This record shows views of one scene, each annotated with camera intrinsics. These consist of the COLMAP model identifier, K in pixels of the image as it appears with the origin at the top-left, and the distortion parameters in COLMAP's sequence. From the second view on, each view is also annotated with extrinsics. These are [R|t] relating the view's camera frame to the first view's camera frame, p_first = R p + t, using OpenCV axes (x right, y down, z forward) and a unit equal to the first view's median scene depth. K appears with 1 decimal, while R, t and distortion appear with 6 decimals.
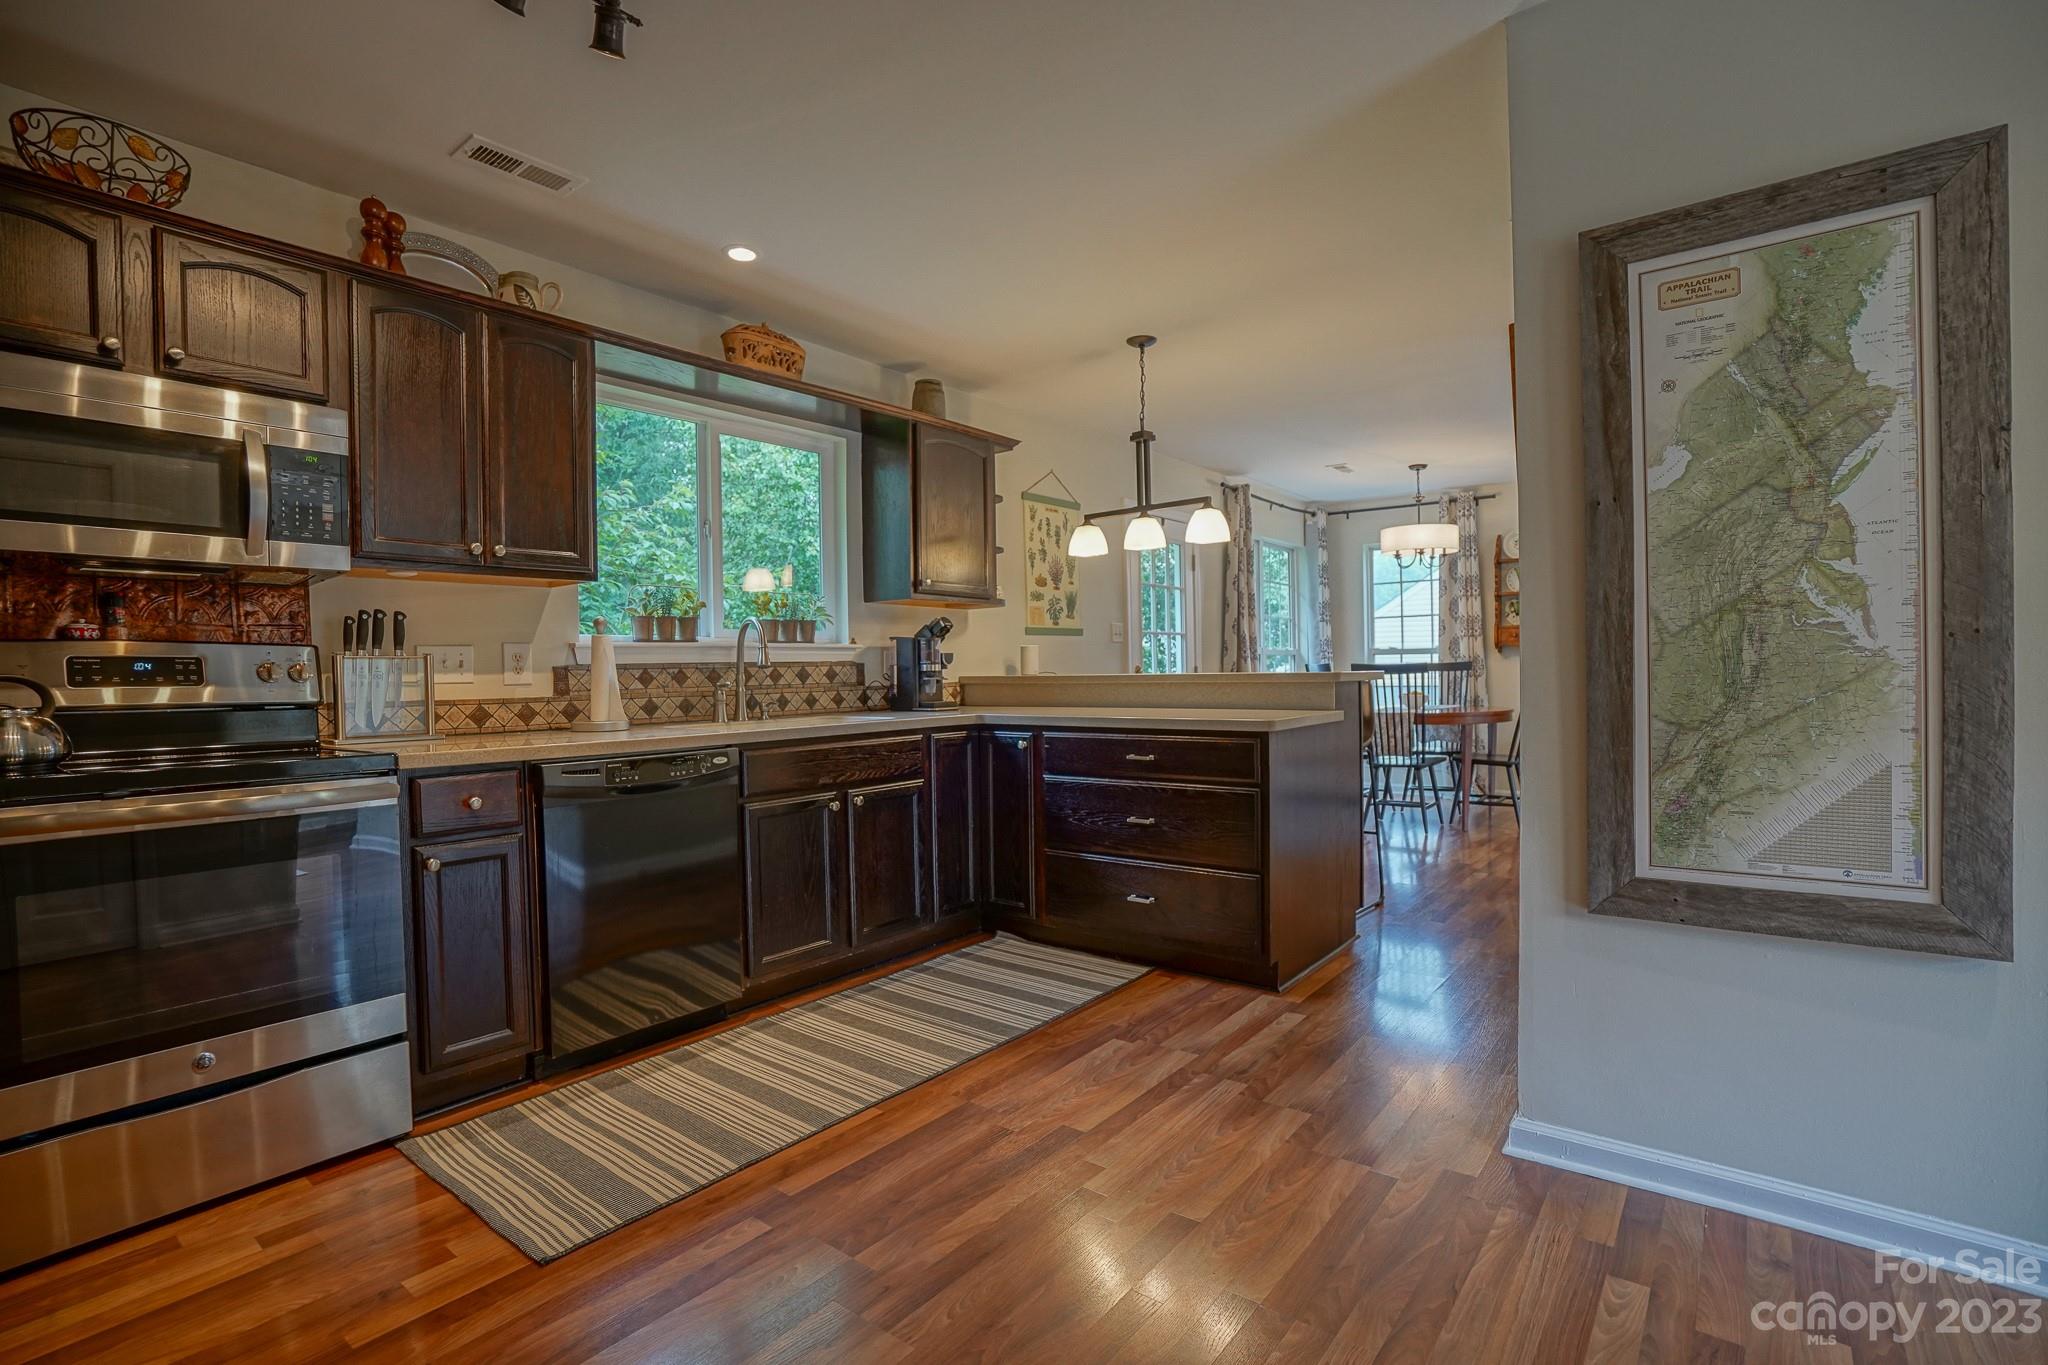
lens RADIAL K [[952.2, 0, 1015.4], [0, 952.2, 691.1], [0, 0, 1]] dist [-0.063338, 0.026774]
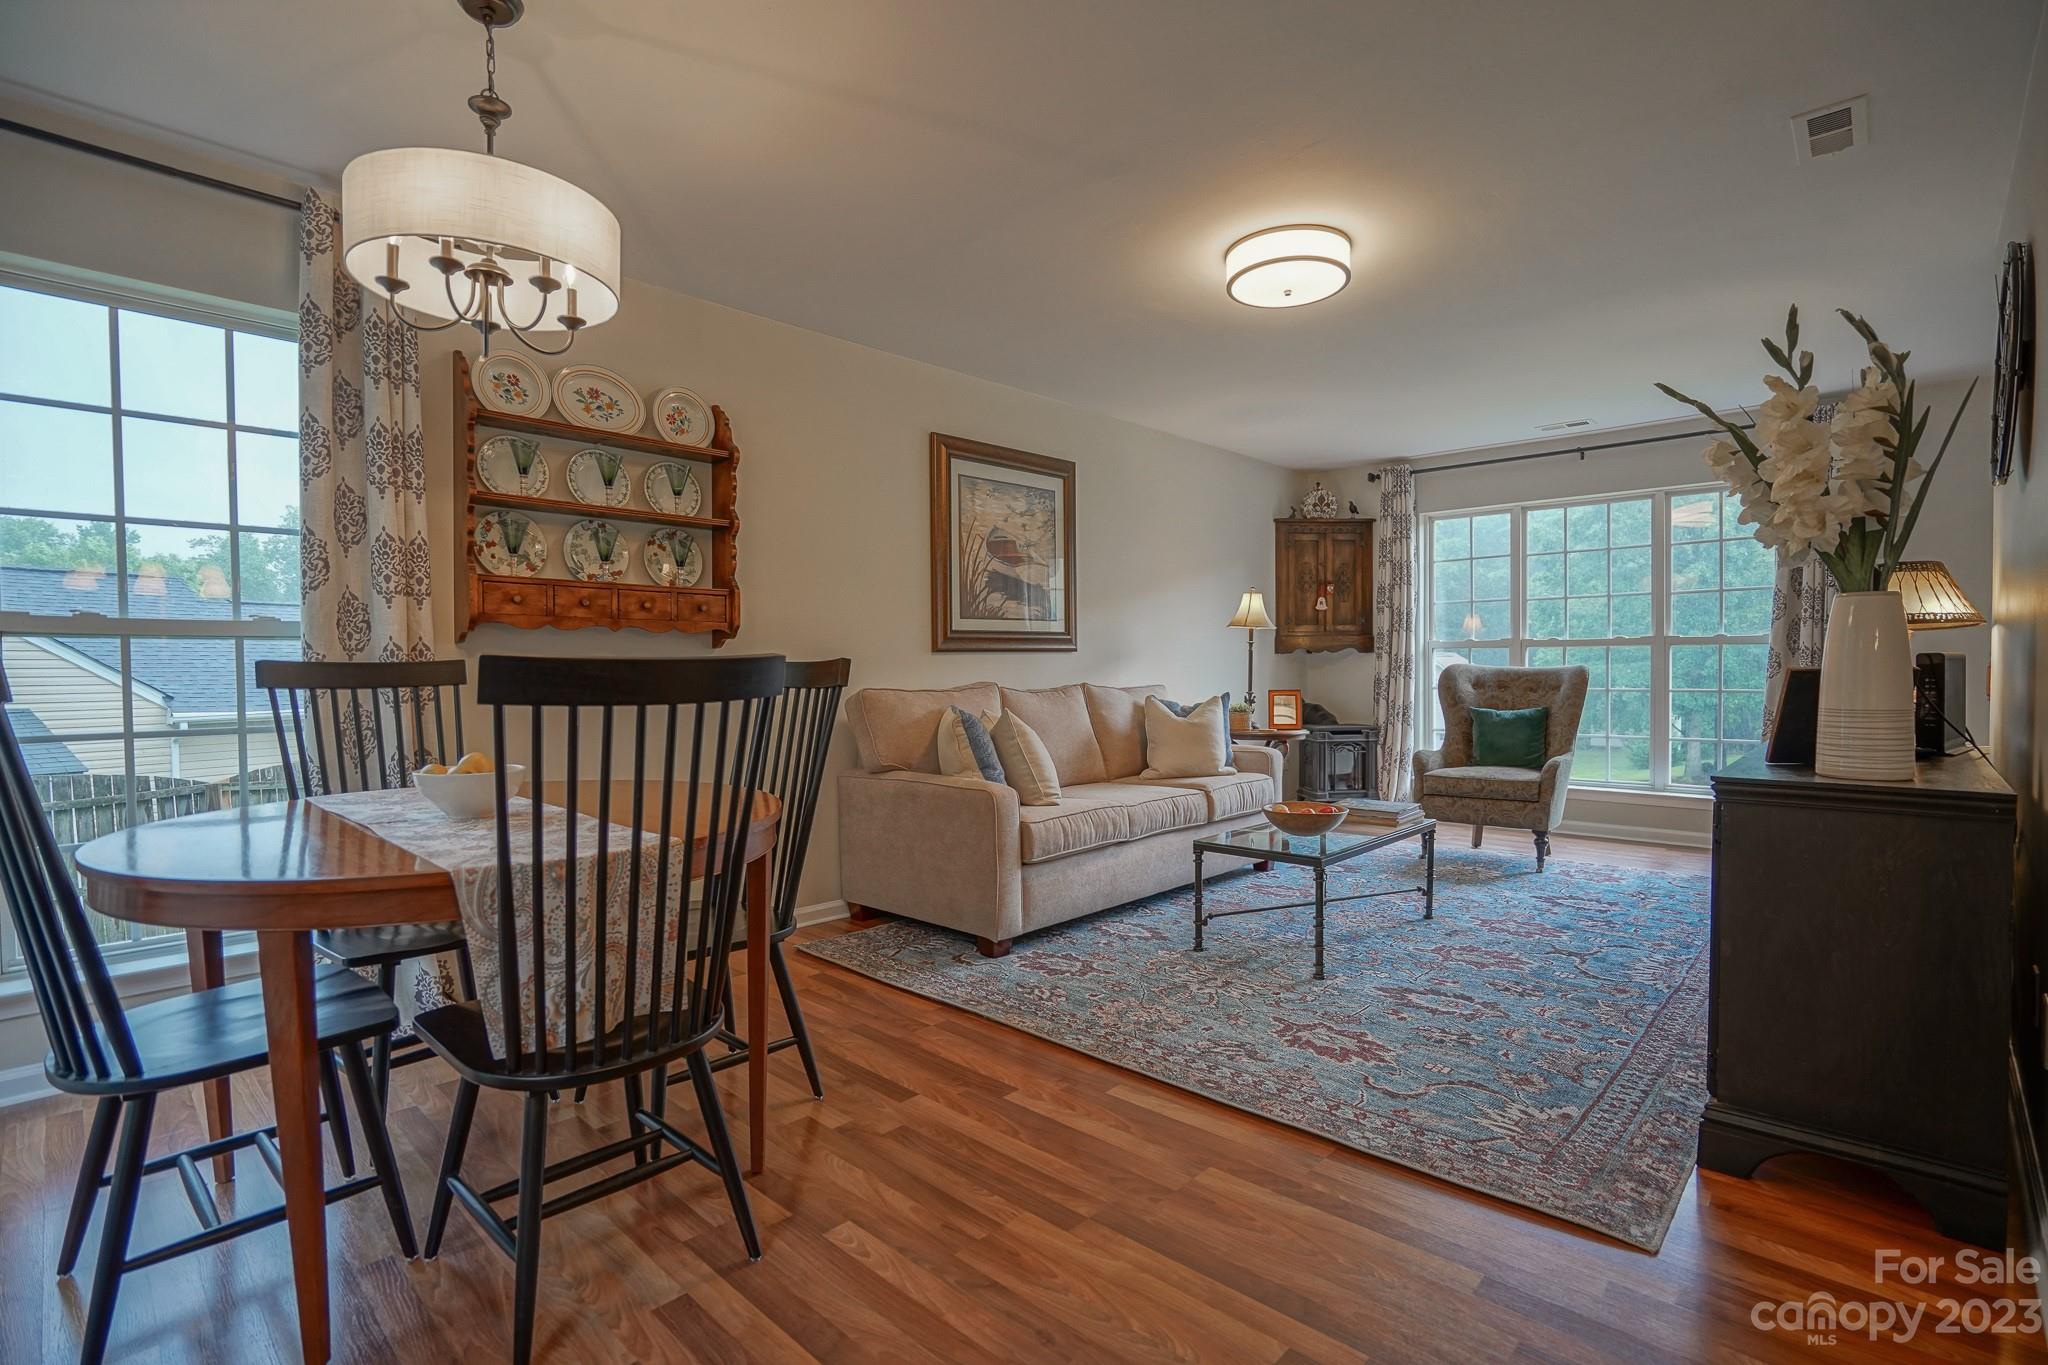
lens RADIAL K [[954.8, 0, 1022.8], [0, 954.8, 690.8], [0, 0, 1]] dist [-0.050936, 0.022641]
pose [[0.071998, -0.010235, 0.997352, 0.251711], [0.024016, 0.999675, 0.008525, -0.033453], [-0.997116, 0.023338, 0.072221, 1.388057]]
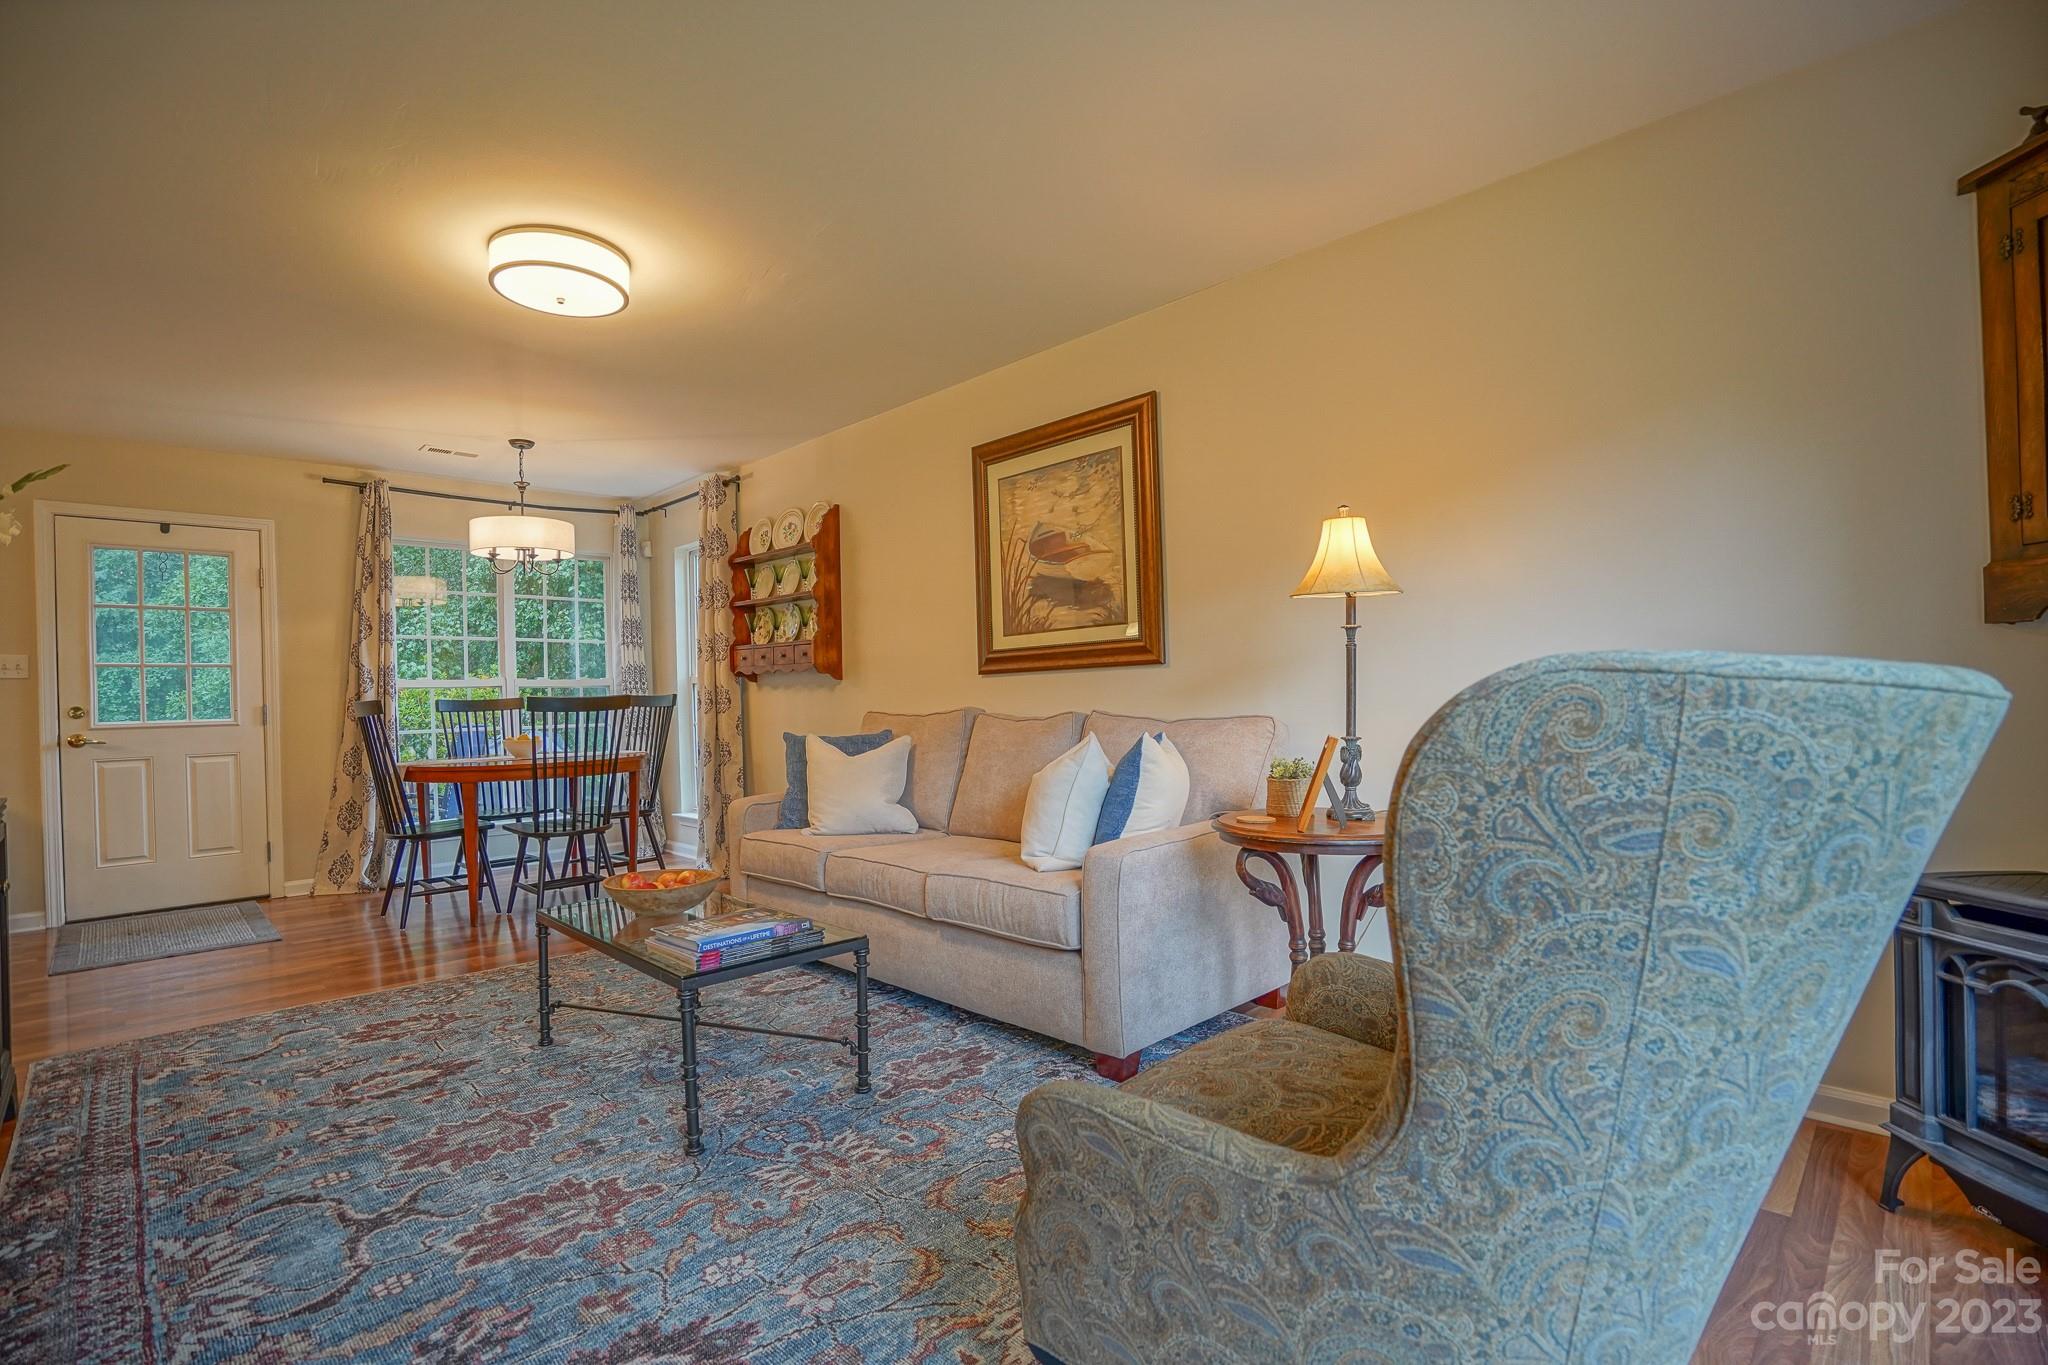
lens RADIAL K [[949.0, 0, 1025.6], [0, 949.0, 690.2], [0, 0, 1]] dist [-0.058031, 0.022551]
pose [[0.994859, -0.008396, -0.100916, 1.572803], [0.006073, 0.999710, -0.023309, -0.028830], [0.101083, 0.022576, 0.994622, 0.479357]]
